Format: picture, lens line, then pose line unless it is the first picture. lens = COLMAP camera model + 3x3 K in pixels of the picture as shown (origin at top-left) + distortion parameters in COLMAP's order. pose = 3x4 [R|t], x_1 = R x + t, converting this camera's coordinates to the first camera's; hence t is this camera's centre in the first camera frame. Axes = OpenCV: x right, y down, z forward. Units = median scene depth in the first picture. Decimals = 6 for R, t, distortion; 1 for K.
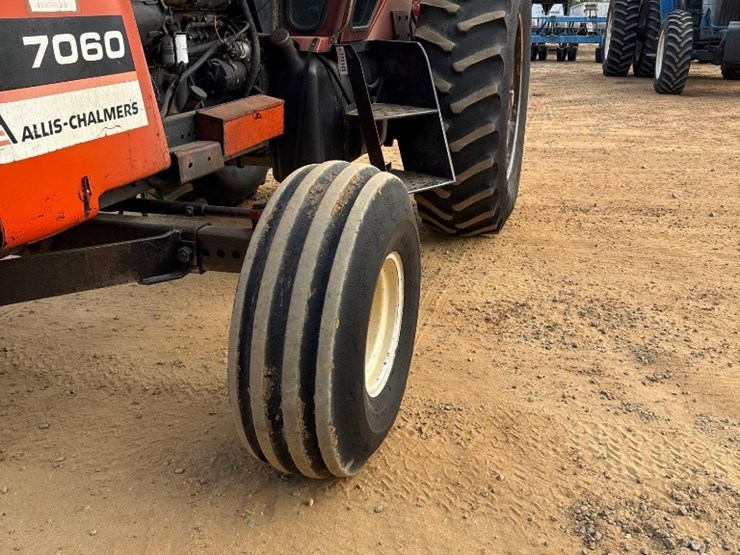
lens RADIAL K [[678.6, 0, 364.8], [0, 678.6, 267.3], [0, 0, 1]] dist [0.186987, -0.417725]
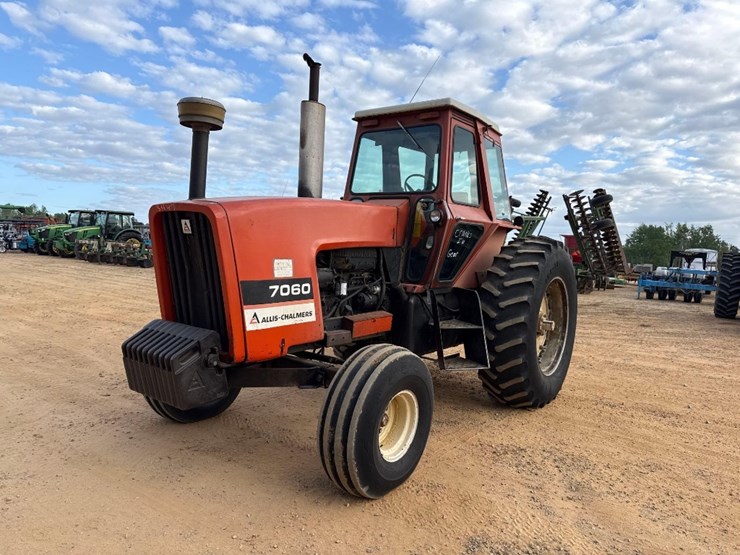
lens RADIAL K [[519.1, 0, 372.0], [0, 519.1, 267.3], [0, 0, 1]] dist [0.101670, -0.156077]
pose [[0.942079, 0.067208, -0.328588, 0.329479], [-0.164998, 0.945832, -0.279604, 0.065083], [0.291997, 0.317625, 0.902137, -0.454440]]
